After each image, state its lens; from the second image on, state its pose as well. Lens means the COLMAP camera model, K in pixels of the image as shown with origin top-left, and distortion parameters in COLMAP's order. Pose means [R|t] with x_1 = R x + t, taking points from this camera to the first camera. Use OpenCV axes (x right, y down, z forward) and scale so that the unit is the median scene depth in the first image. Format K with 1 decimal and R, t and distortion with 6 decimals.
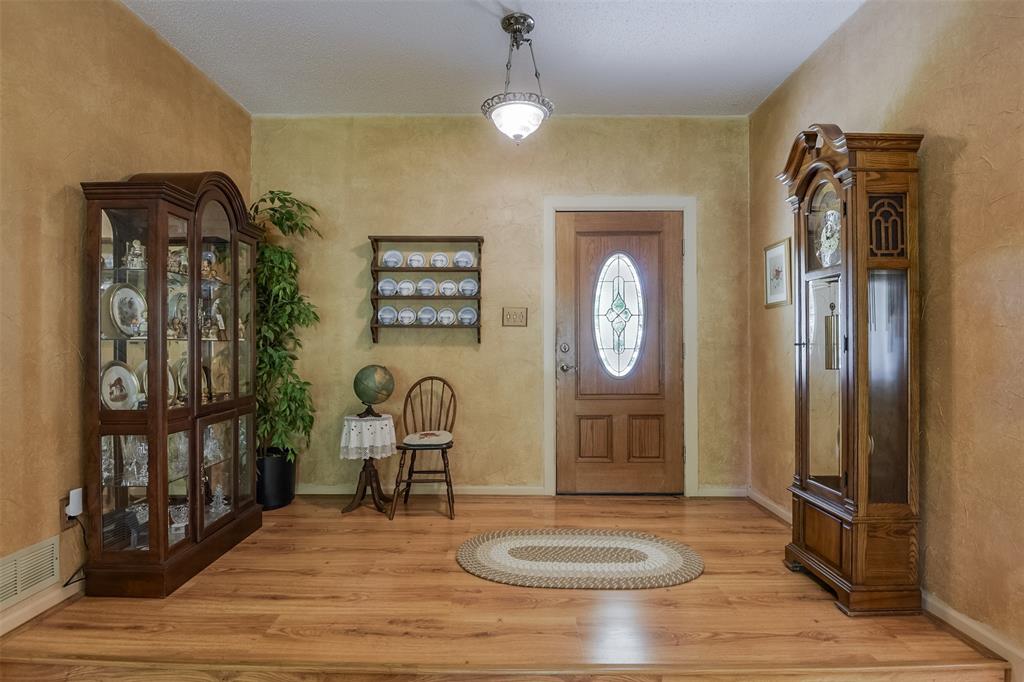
lens RADIAL K [[537.2, 0, 512.0], [0, 537.2, 341.0], [0, 0, 1]] dist [-0.000729, 0.000130]
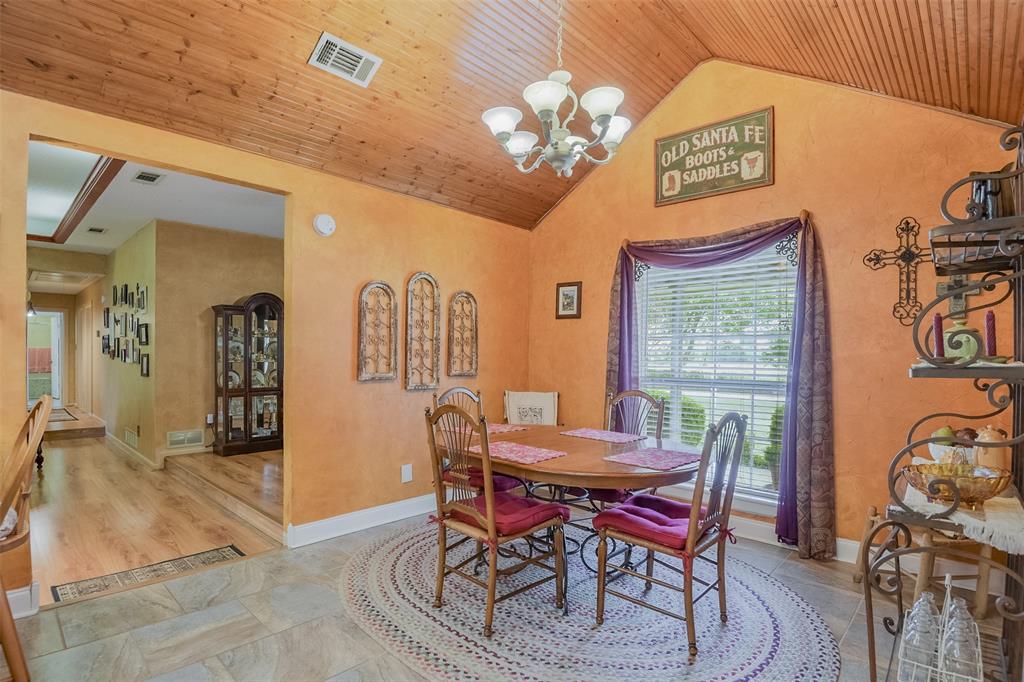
lens RADIAL K [[504.4, 0, 511.3], [0, 504.4, 357.2], [0, 0, 1]] dist [-0.000419, -0.000061]
pose [[0.725552, 0.004029, -0.688155, 2.176243], [-0.001179, 0.999989, 0.004612, -0.040175], [0.688166, -0.002535, 0.725549, 0.159790]]
